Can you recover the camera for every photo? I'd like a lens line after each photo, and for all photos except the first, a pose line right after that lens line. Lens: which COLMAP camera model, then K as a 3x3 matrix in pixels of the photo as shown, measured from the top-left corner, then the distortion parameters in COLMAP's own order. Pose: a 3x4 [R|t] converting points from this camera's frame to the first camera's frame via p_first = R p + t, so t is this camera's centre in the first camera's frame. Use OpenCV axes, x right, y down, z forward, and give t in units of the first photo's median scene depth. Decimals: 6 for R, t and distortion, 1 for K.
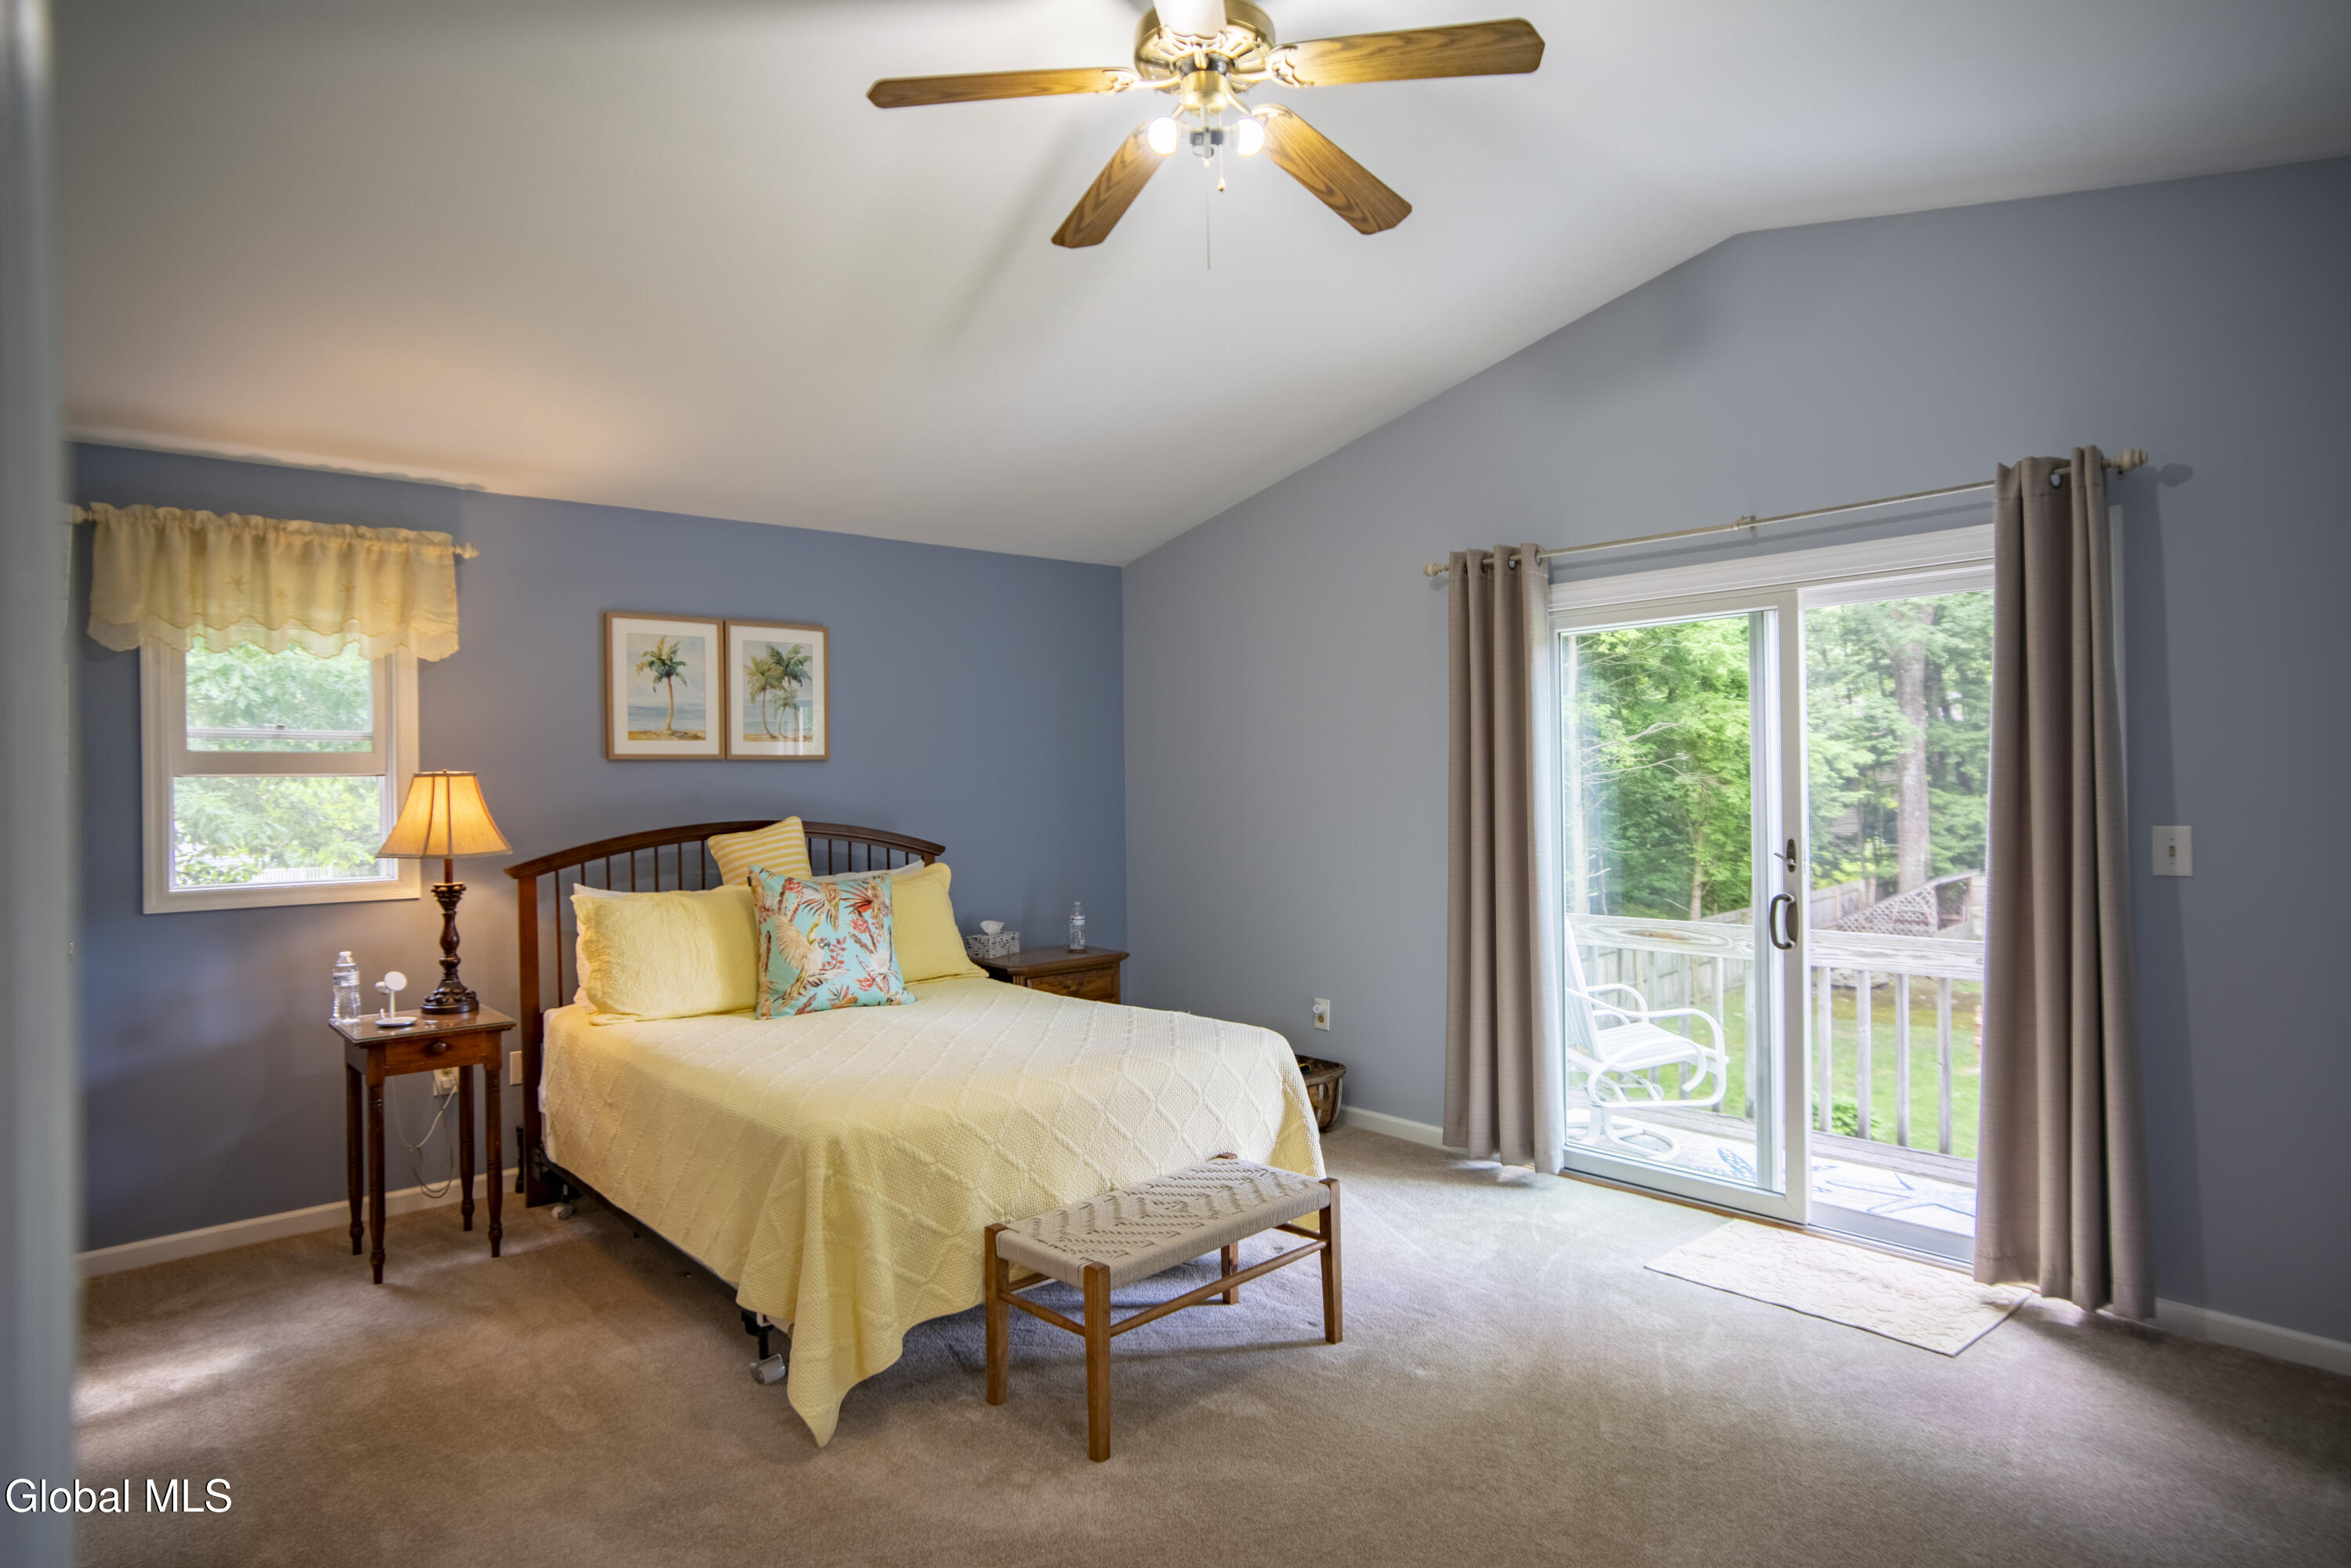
lens RADIAL K [[1326.6, 0, 1161.1], [0, 1326.6, 784.5], [0, 0, 1]] dist [-0.023217, 0.000723]
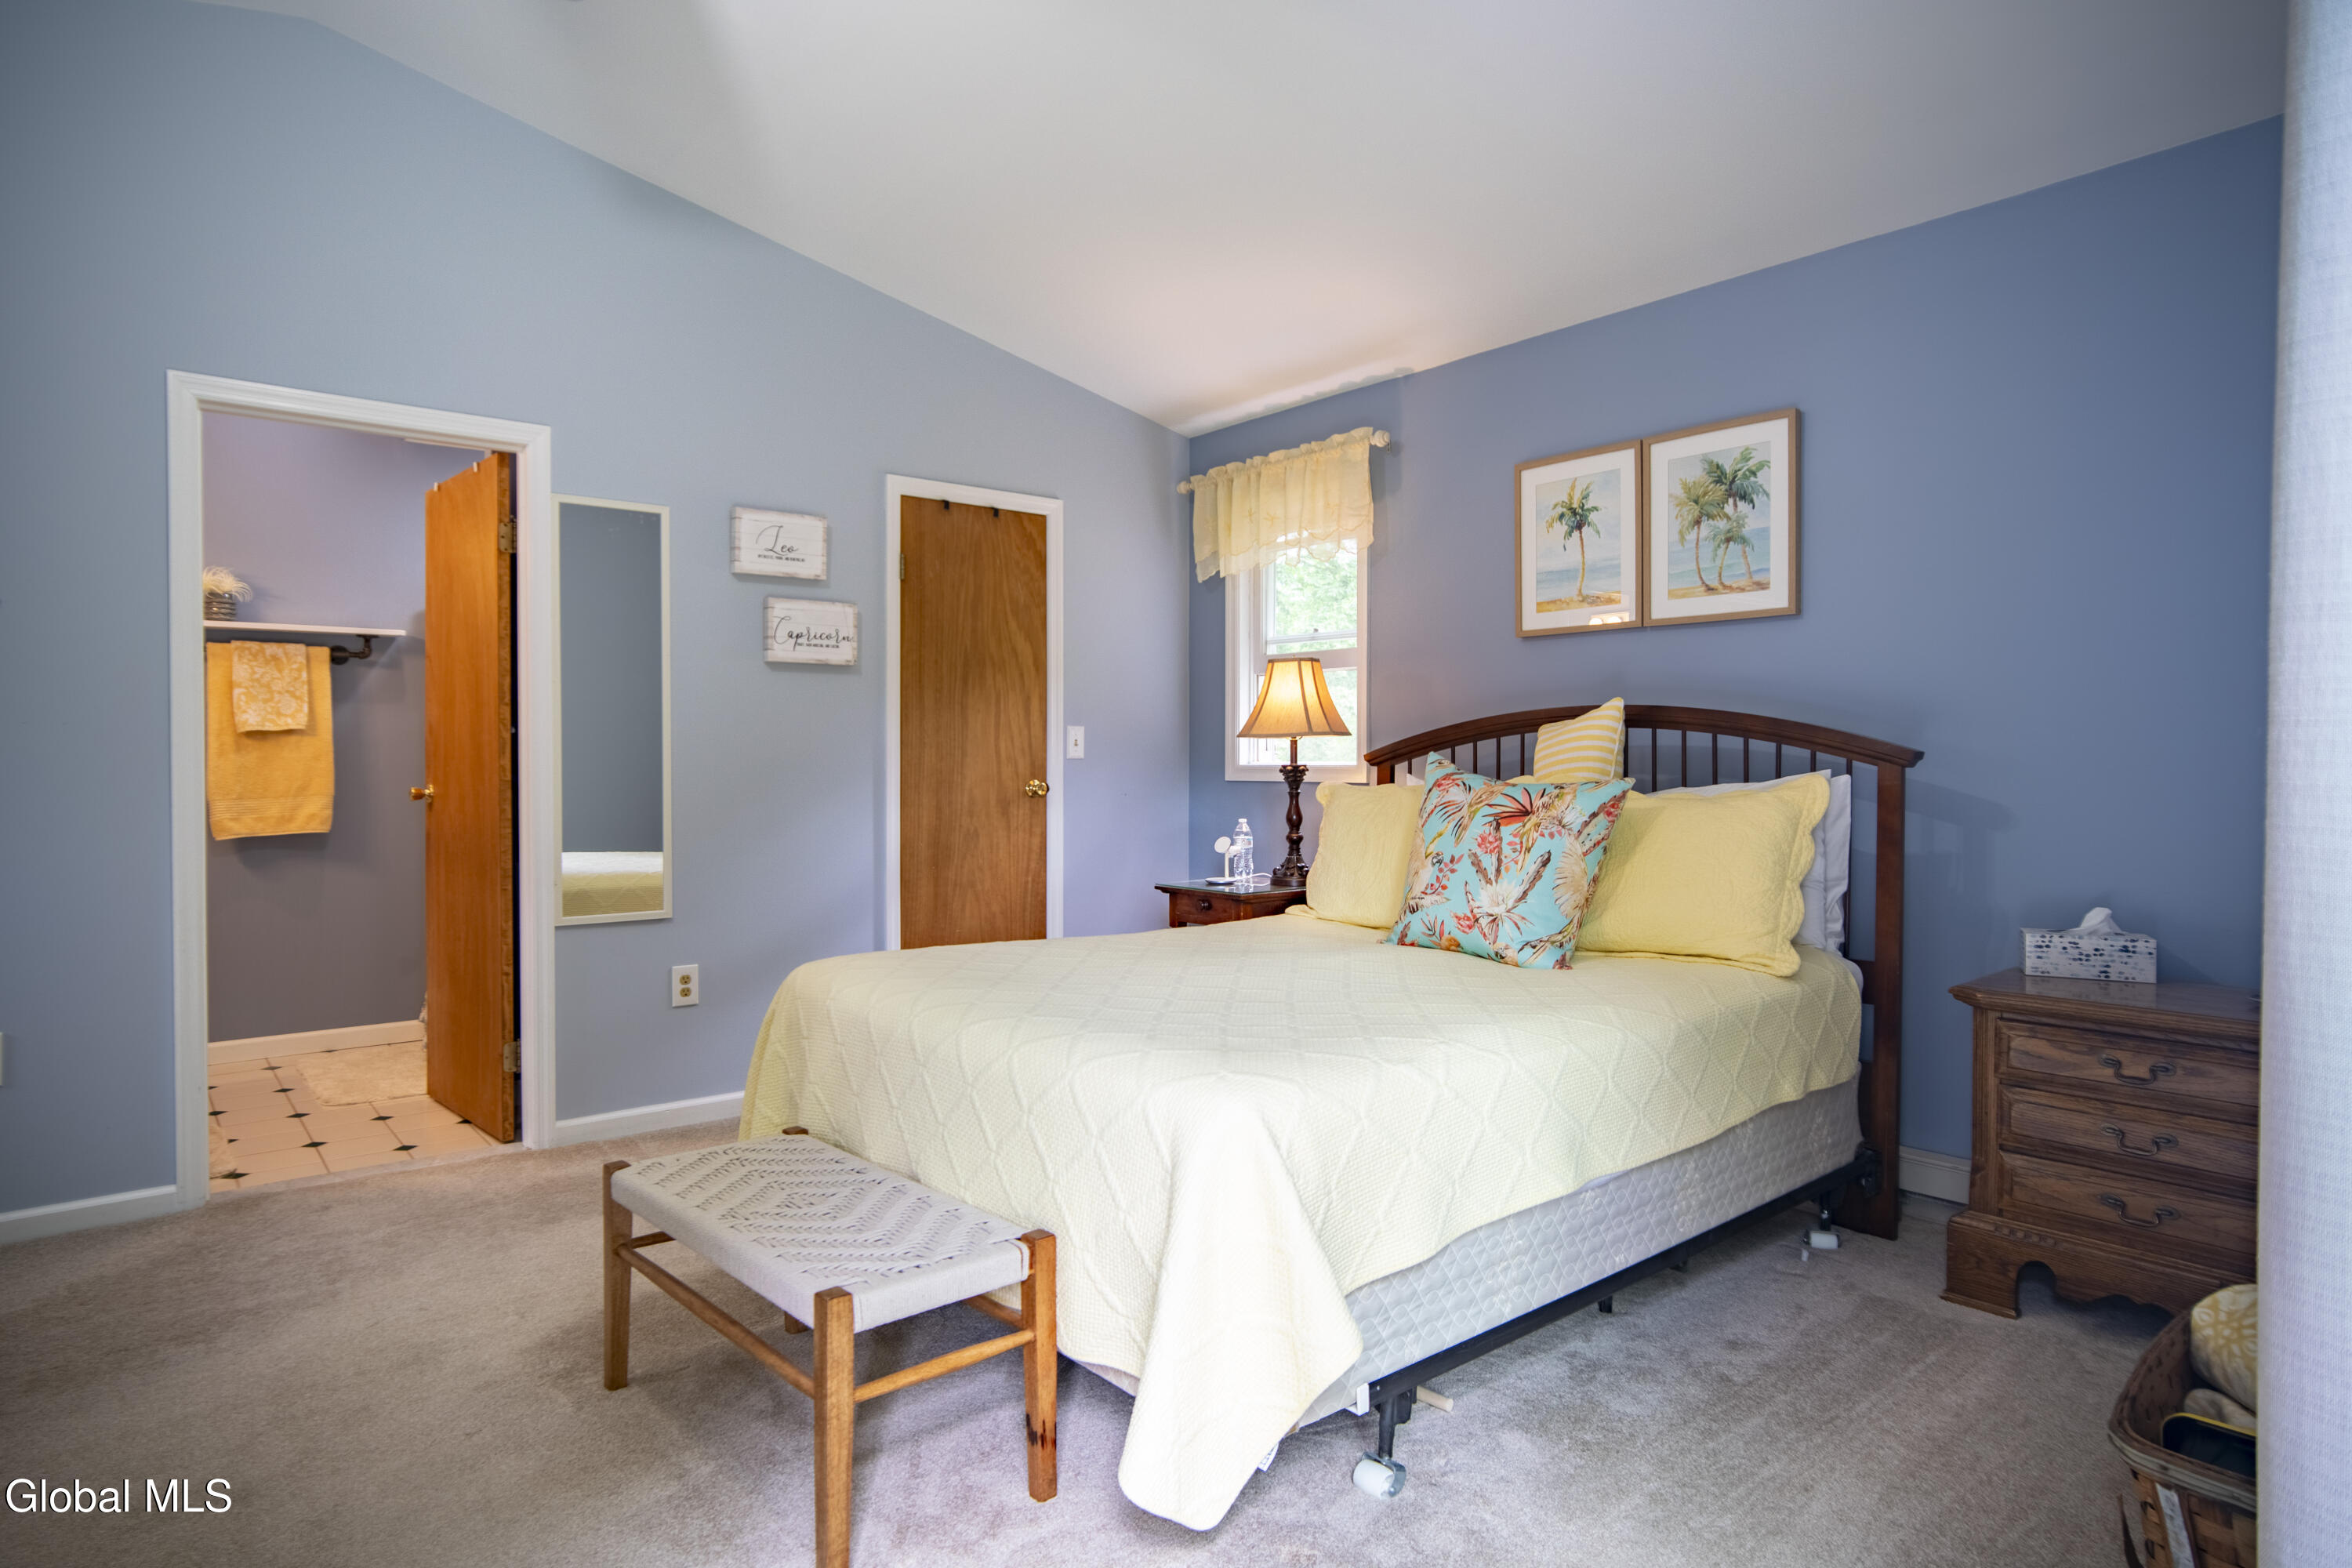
lens RADIAL K [[1327.2, 0, 1161.6], [0, 1327.2, 784.5], [0, 0, 1]] dist [-0.023217, 0.000723]
pose [[-0.038656, 0.028870, -0.998835, 0.442474], [-0.004010, 0.999570, 0.029046, 0.050969], [0.999245, 0.005128, -0.038523, 0.781905]]
